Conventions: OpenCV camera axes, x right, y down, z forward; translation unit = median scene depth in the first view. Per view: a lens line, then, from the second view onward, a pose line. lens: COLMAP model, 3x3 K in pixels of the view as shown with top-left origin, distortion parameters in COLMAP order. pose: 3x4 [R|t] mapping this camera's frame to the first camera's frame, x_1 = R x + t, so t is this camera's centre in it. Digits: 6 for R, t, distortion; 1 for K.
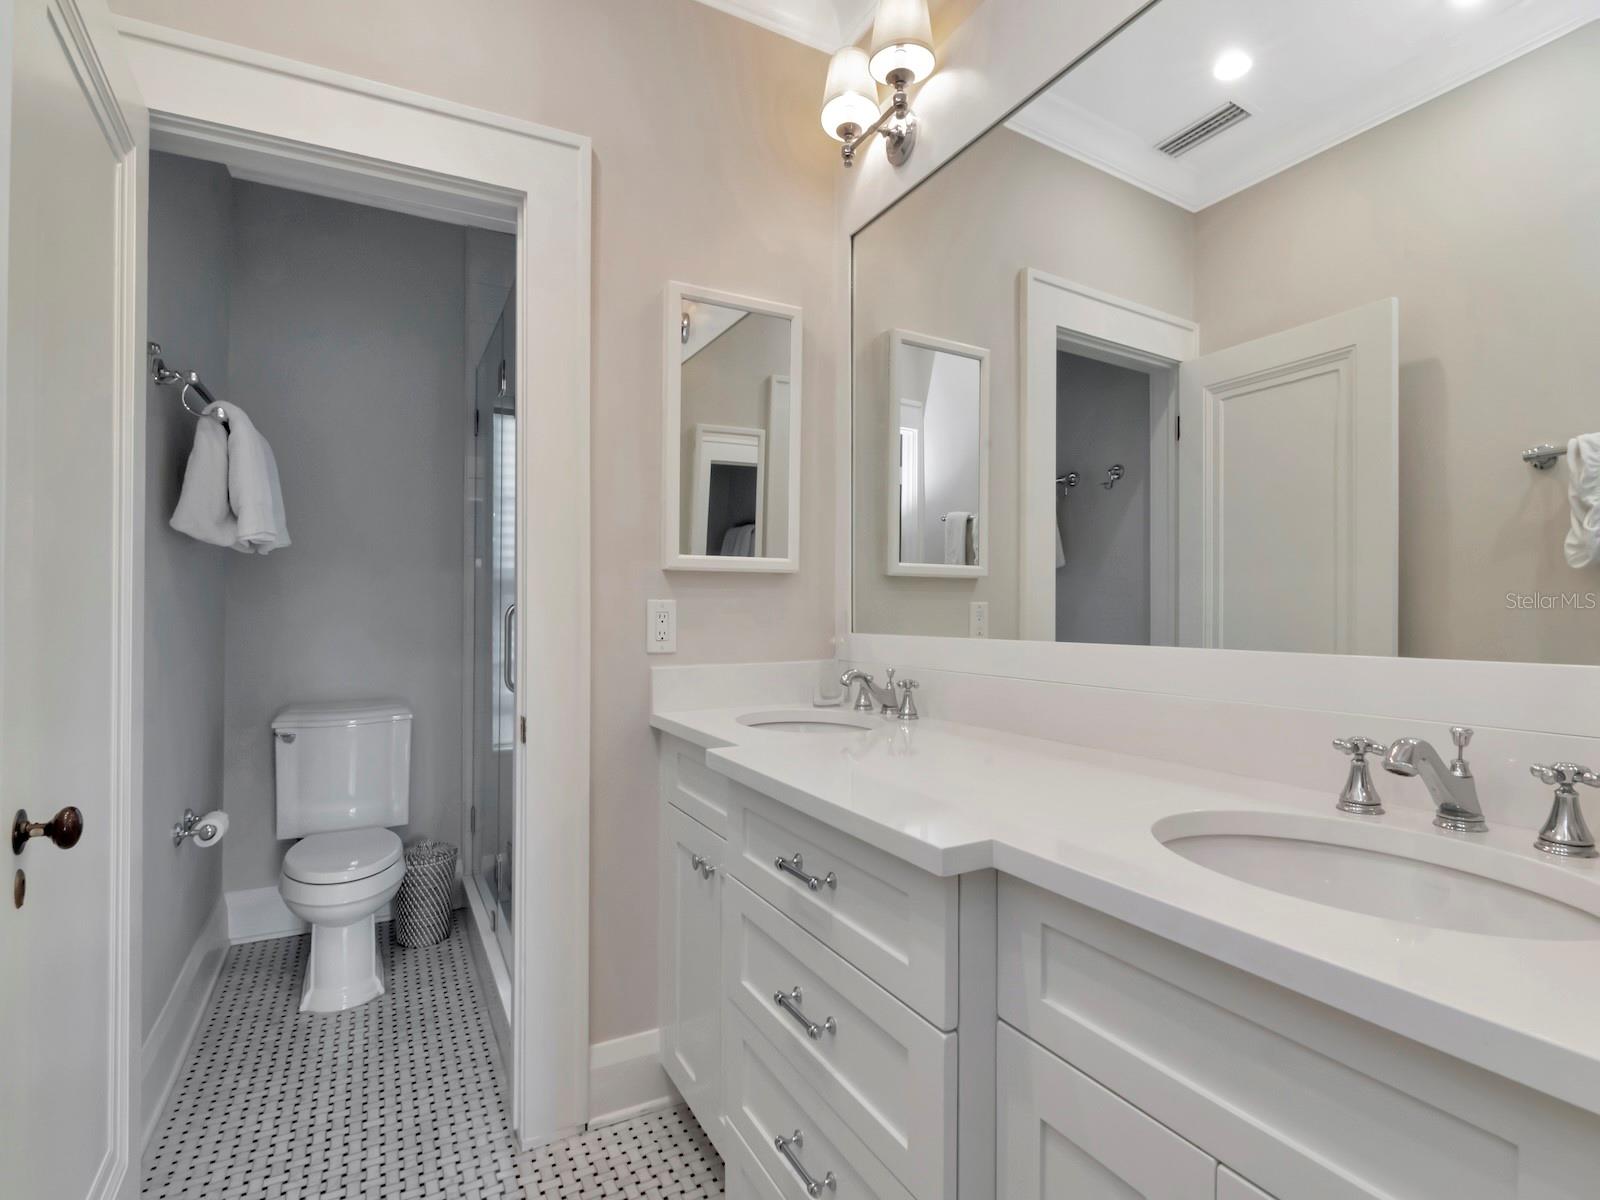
lens RADIAL K [[803.6, 0, 800.0], [0, 803.6, 600.0], [0, 0, 1]] dist [0.002530, -0.009606]
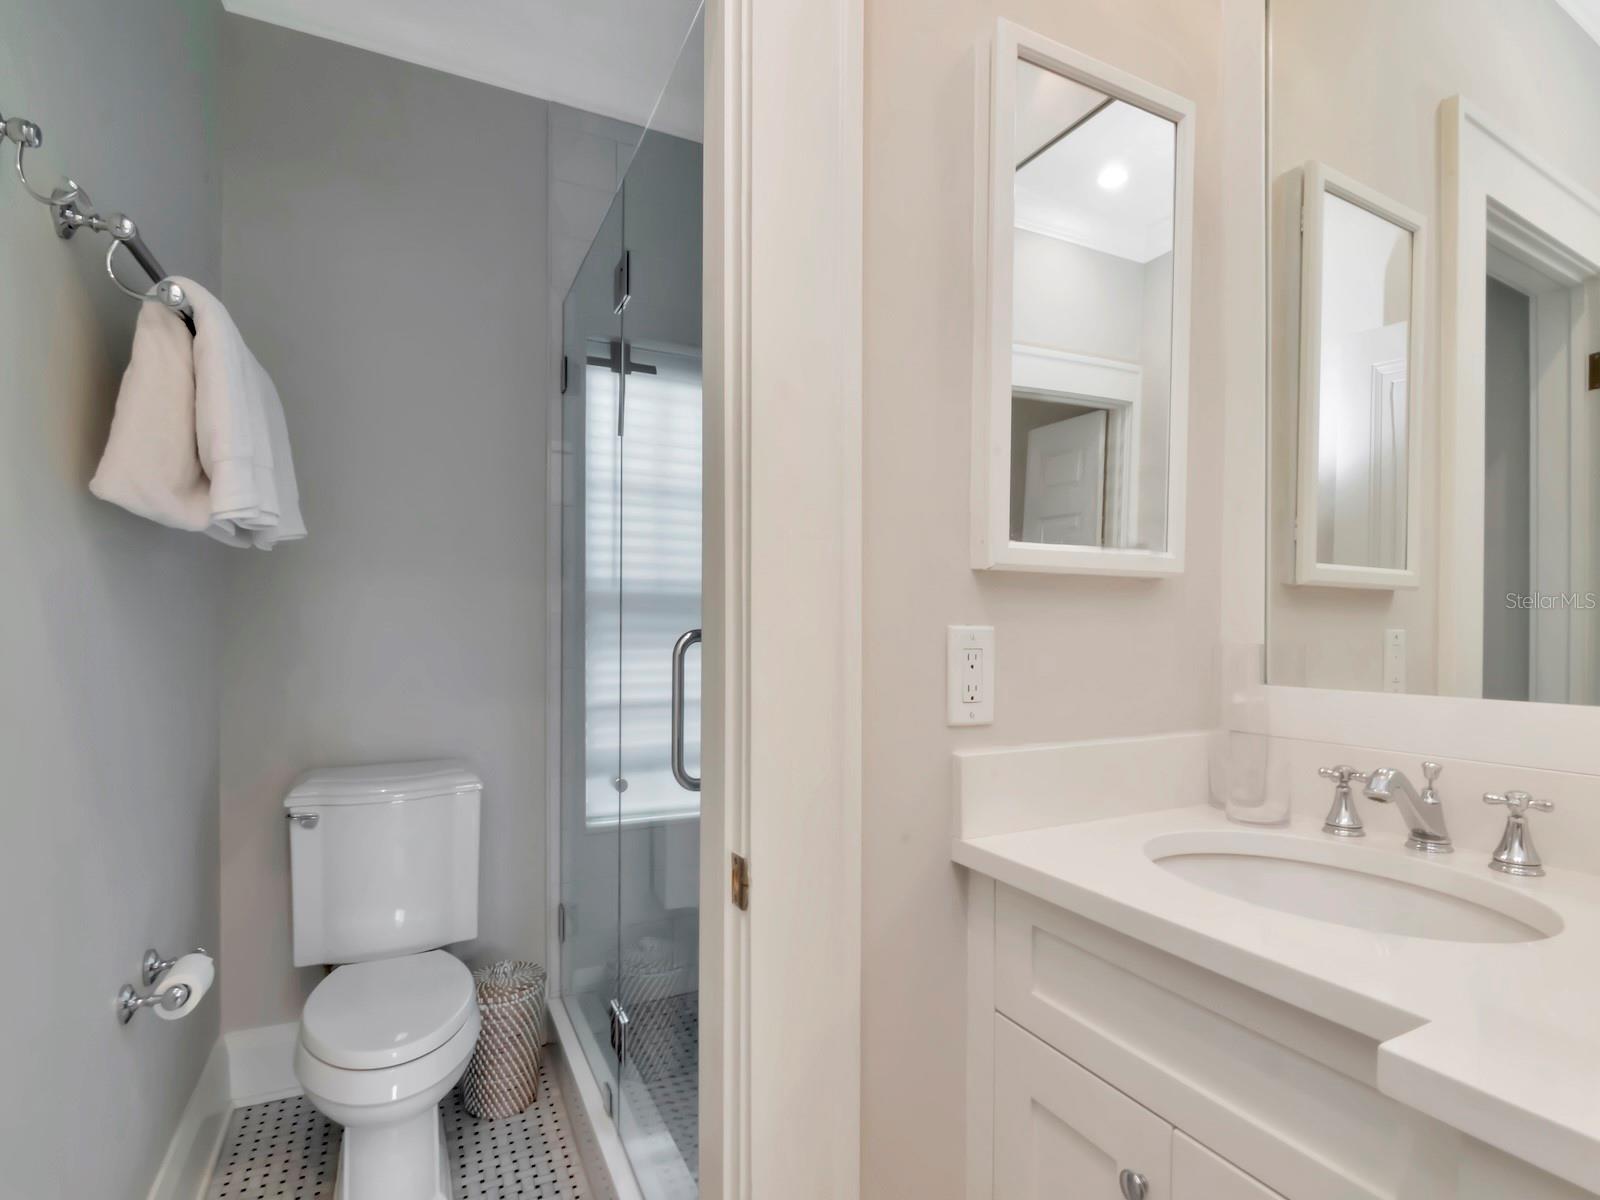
lens RADIAL K [[799.7, 0, 798.3], [0, 799.7, 644.2], [0, 0, 1]] dist [-0.002210, -0.009295]
pose [[0.999329, 0.007632, -0.035818, -0.231148], [-0.006578, 0.999545, 0.029444, -0.002485], [0.036027, -0.029189, 0.998924, 0.400165]]
